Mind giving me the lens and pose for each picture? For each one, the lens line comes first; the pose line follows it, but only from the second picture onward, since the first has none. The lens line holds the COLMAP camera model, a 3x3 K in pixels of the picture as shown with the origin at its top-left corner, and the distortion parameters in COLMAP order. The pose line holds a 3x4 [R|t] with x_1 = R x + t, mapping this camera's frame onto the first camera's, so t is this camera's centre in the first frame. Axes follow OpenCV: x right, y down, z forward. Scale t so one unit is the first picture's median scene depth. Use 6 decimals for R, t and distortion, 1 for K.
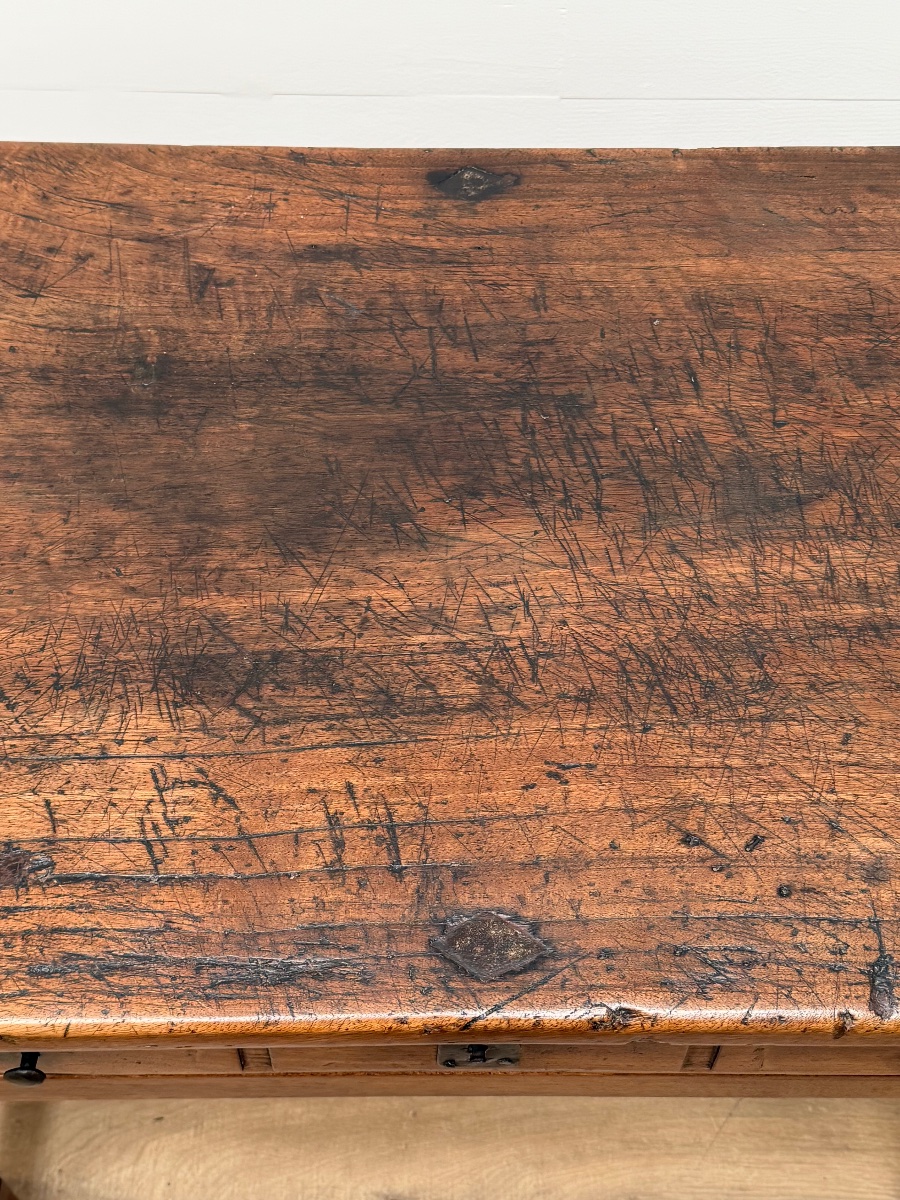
lens RADIAL K [[1613.4, 0, 435.2], [0, 1613.4, 602.7], [0, 0, 1]] dist [0.184425, -0.357048]
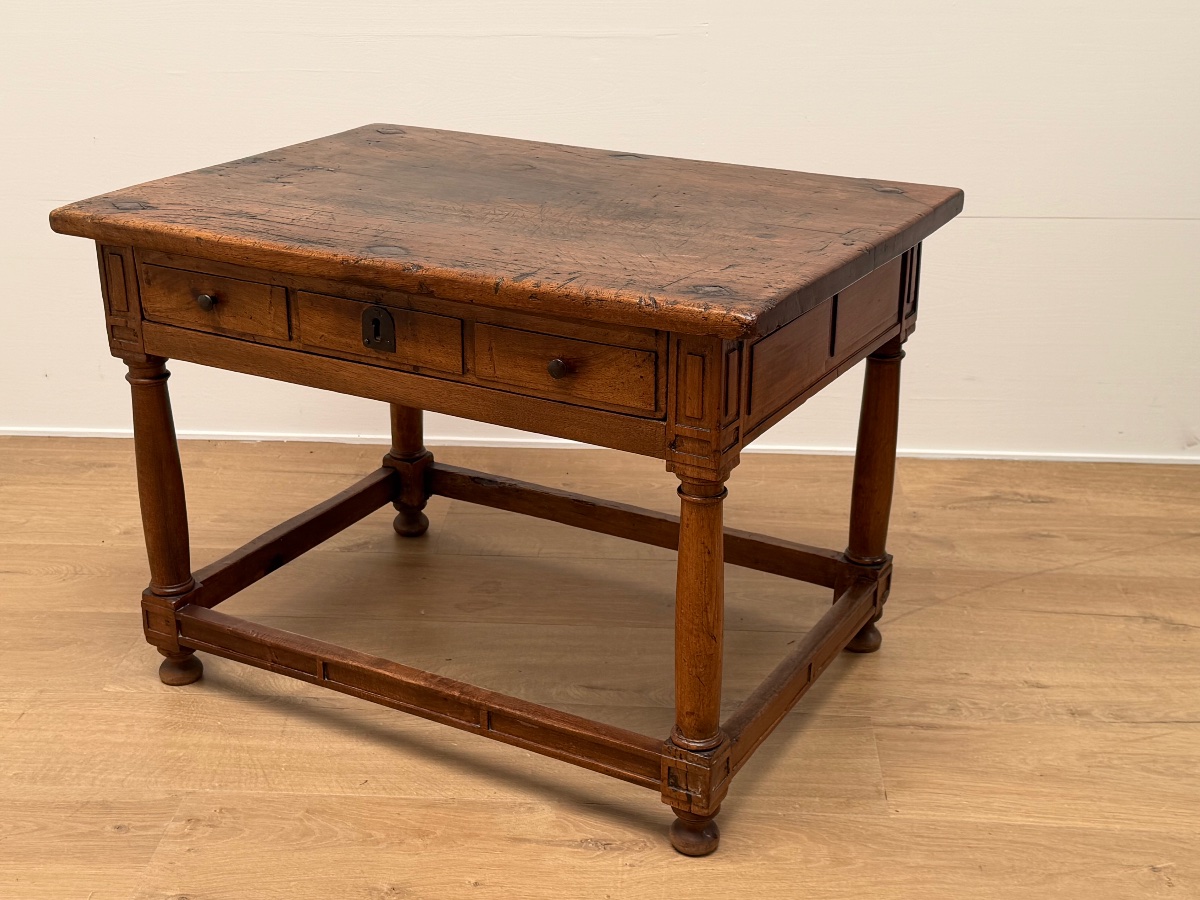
lens RADIAL K [[1613.4, 0, 590.6], [0, 1613.4, 455.7], [0, 0, 1]] dist [0.184425, -0.357048]
pose [[0.870964, 0.187472, -0.454176, 1.136608], [-0.403199, 0.800964, -0.442591, 1.111521], [0.280805, 0.568605, 0.773199, -0.406305]]
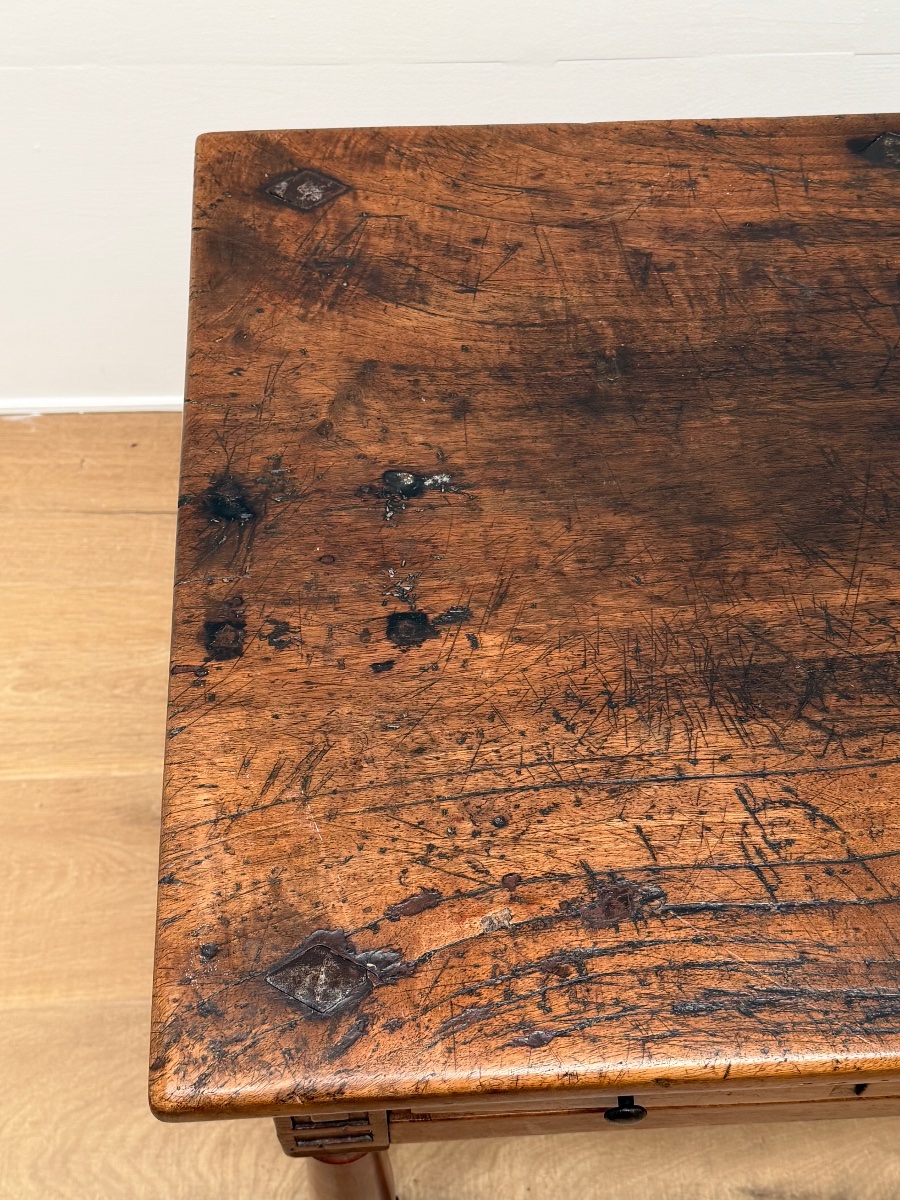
lens RADIAL K [[1613.9, 0, 439.6], [0, 1613.9, 596.1], [0, 0, 1]] dist [0.198477, -0.441351]
pose [[0.998412, -0.040694, 0.038956, -0.347615], [0.039647, 0.998841, 0.027283, -0.040007], [-0.040021, -0.025695, 0.998868, 0.051036]]
